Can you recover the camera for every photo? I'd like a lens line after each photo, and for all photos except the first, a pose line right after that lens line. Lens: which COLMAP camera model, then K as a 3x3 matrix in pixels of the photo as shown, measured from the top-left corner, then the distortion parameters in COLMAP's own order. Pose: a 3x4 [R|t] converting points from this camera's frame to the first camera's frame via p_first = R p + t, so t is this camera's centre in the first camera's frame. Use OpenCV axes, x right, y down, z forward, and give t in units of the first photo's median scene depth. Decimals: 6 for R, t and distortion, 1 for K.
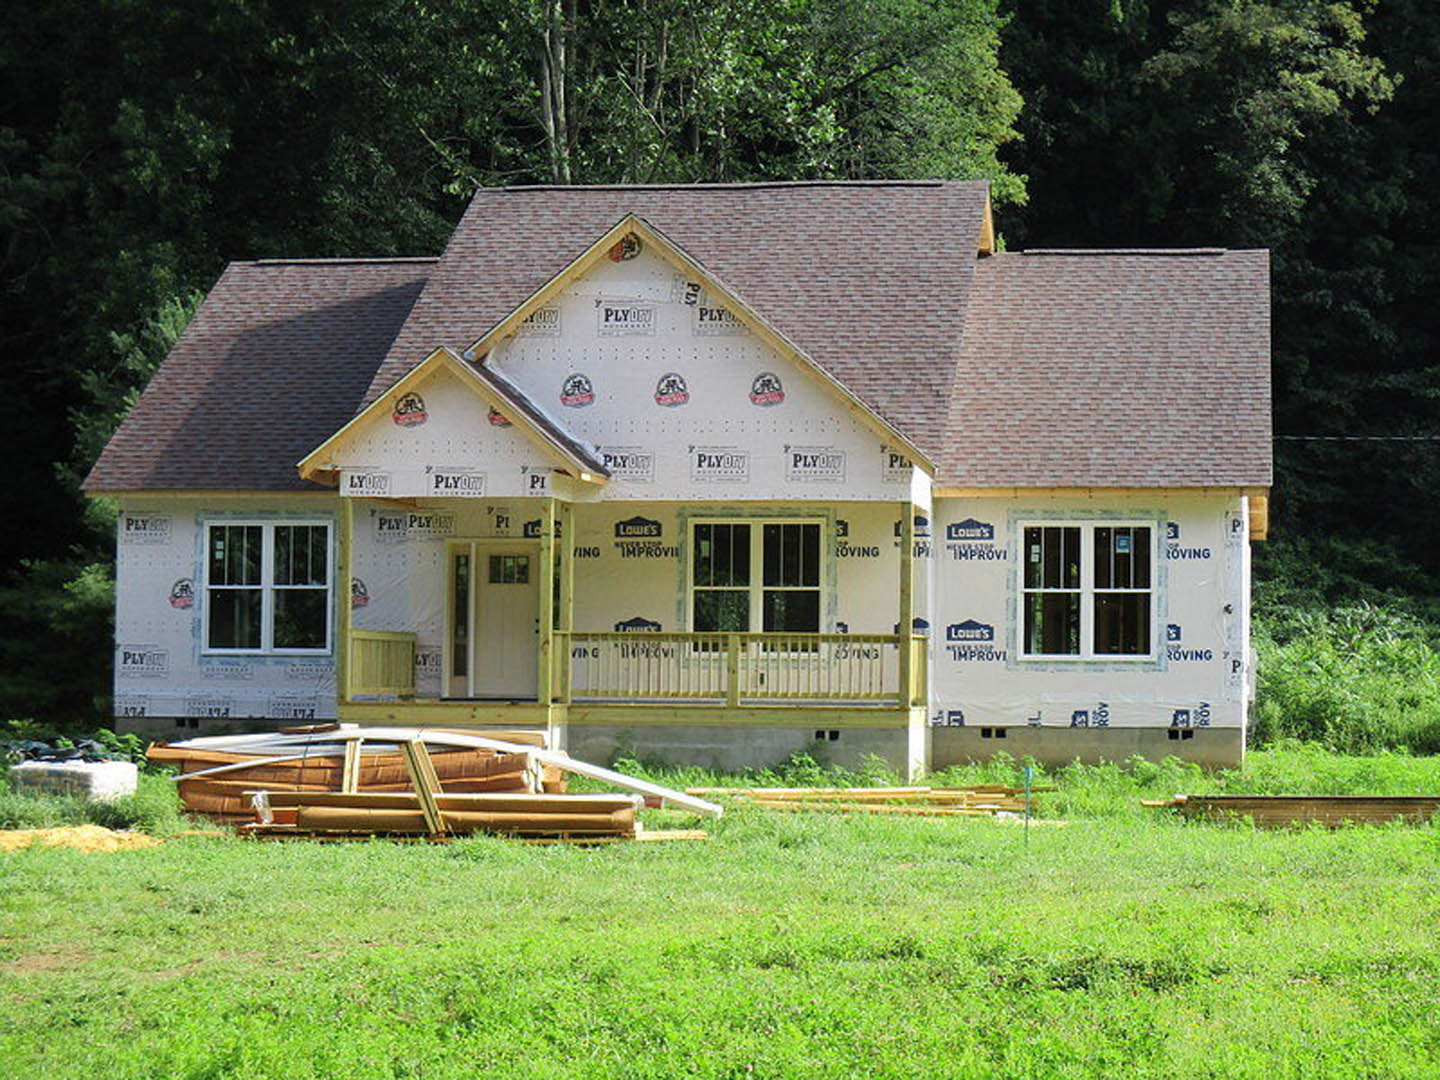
lens RADIAL K [[4482.1, 0, 725.8], [0, 4482.1, 533.8], [0, 0, 1]] dist [-1.417685, 0.000000]
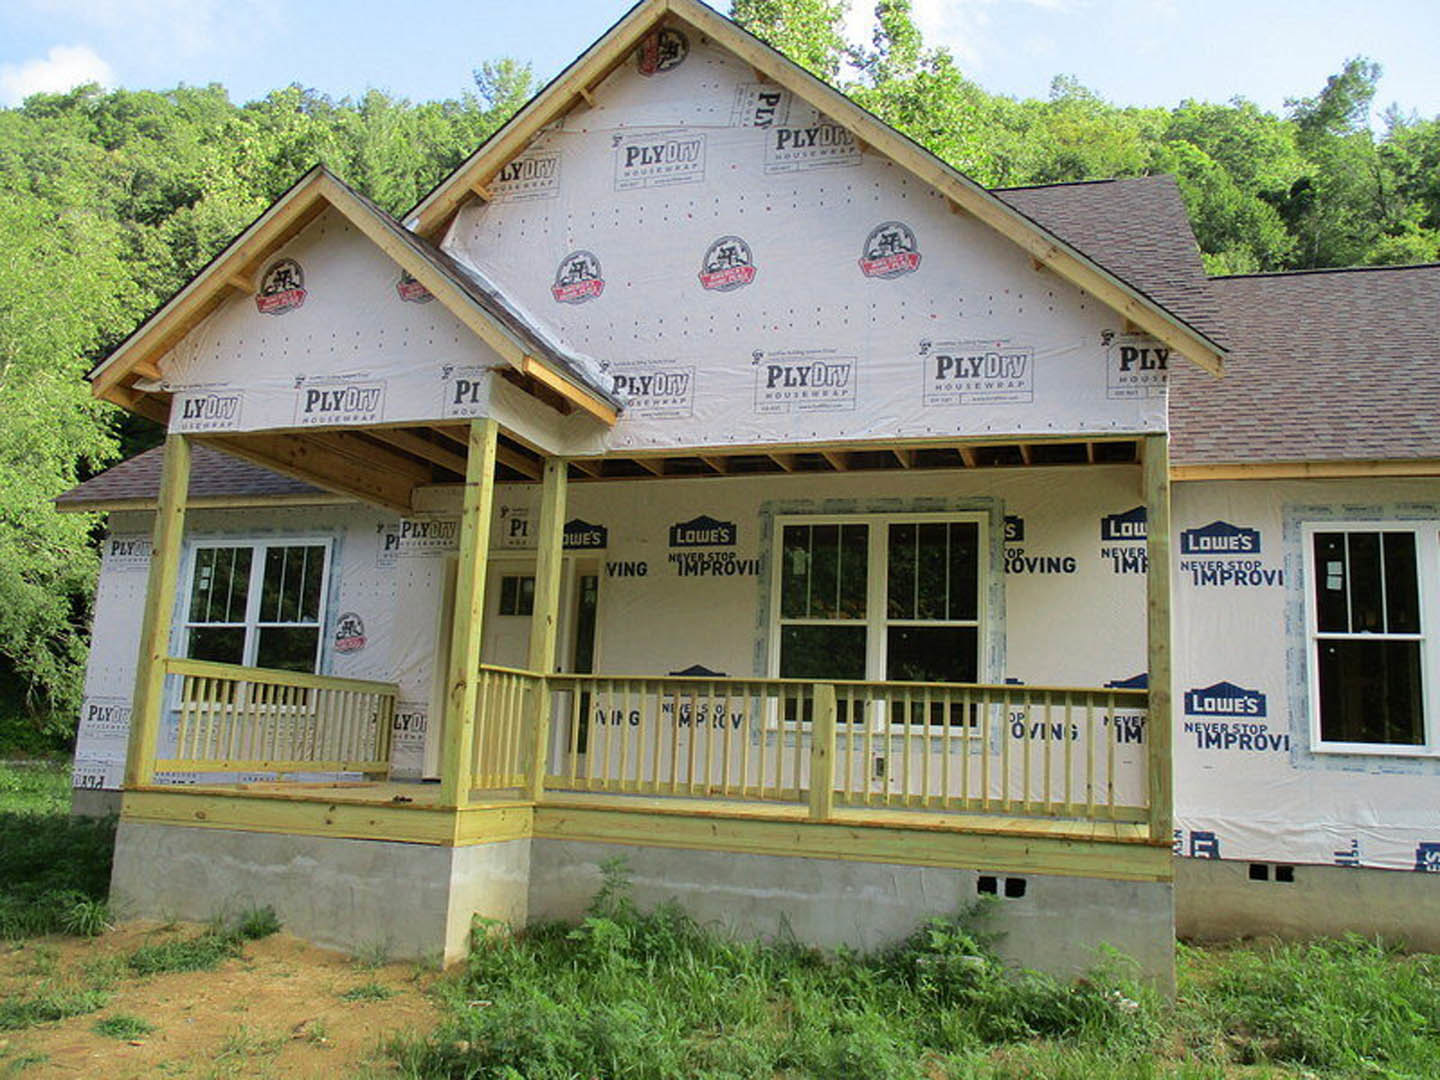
lens RADIAL K [[1227.5, 0, 726.3], [0, 1227.5, 526.9], [0, 0, 1]] dist [-0.030214, 0.008280]
pose [[0.988379, 0.007049, -0.151847, 0.012122], [-0.029736, 0.988591, -0.147658, 0.025145], [0.149074, 0.150457, 0.977312, 0.823340]]
